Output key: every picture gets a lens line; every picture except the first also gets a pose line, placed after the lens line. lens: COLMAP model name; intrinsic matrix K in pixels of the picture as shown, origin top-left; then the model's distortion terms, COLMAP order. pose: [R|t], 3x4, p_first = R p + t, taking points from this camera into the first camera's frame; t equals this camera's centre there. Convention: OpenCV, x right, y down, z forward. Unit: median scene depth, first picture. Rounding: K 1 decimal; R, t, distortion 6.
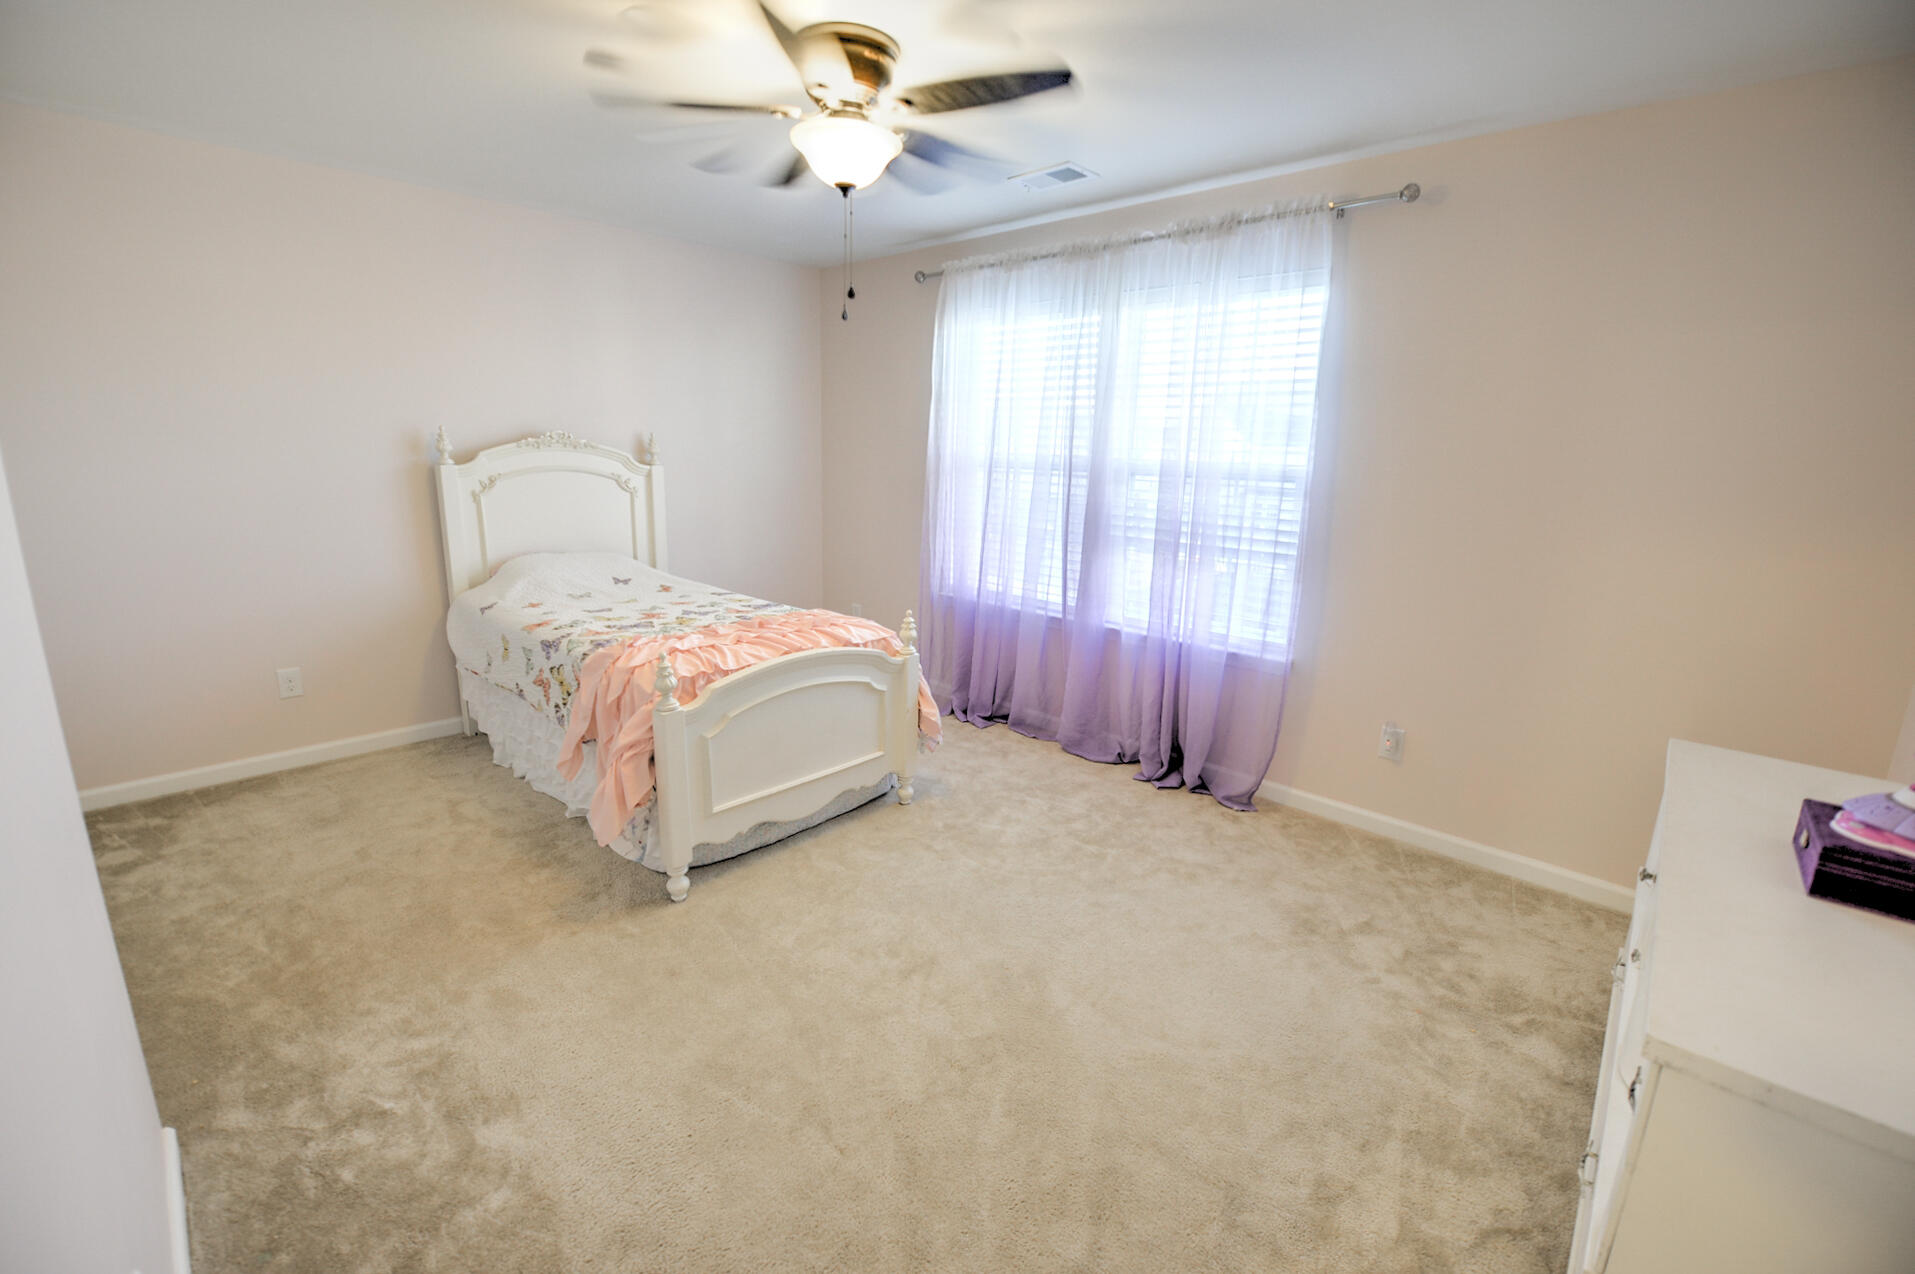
lens RADIAL K [[777.4, 0, 965.4], [0, 777.4, 629.2], [0, 0, 1]] dist [-0.019476, -0.000220]
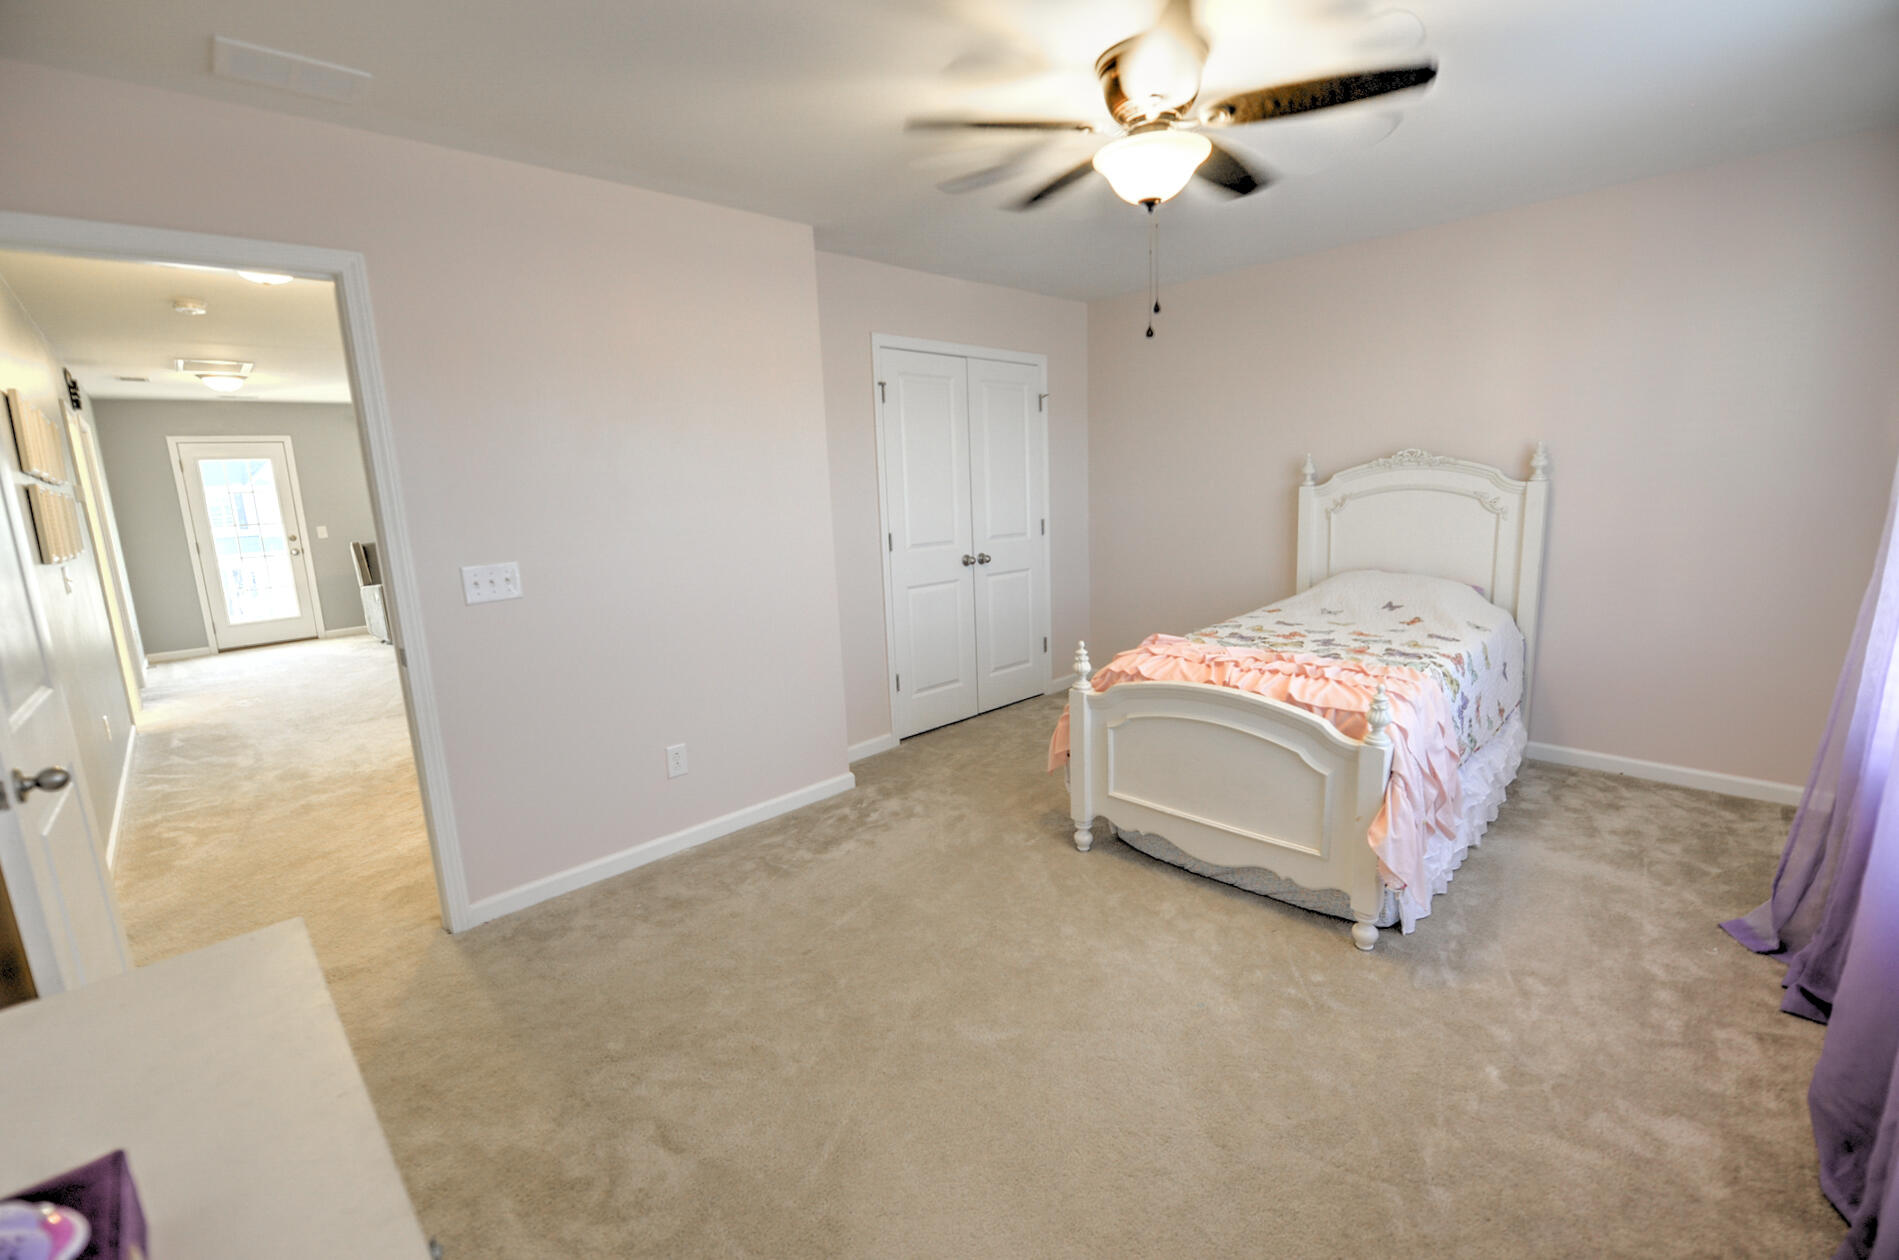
lens RADIAL K [[770.9, 0, 957.3], [0, 770.9, 622.3], [0, 0, 1]] dist [-0.019476, -0.000220]
pose [[-0.030878, 0.154849, -0.987455, 0.629005], [-0.179903, 0.970931, 0.157884, -0.121377], [0.983200, 0.182521, -0.002123, 0.618657]]
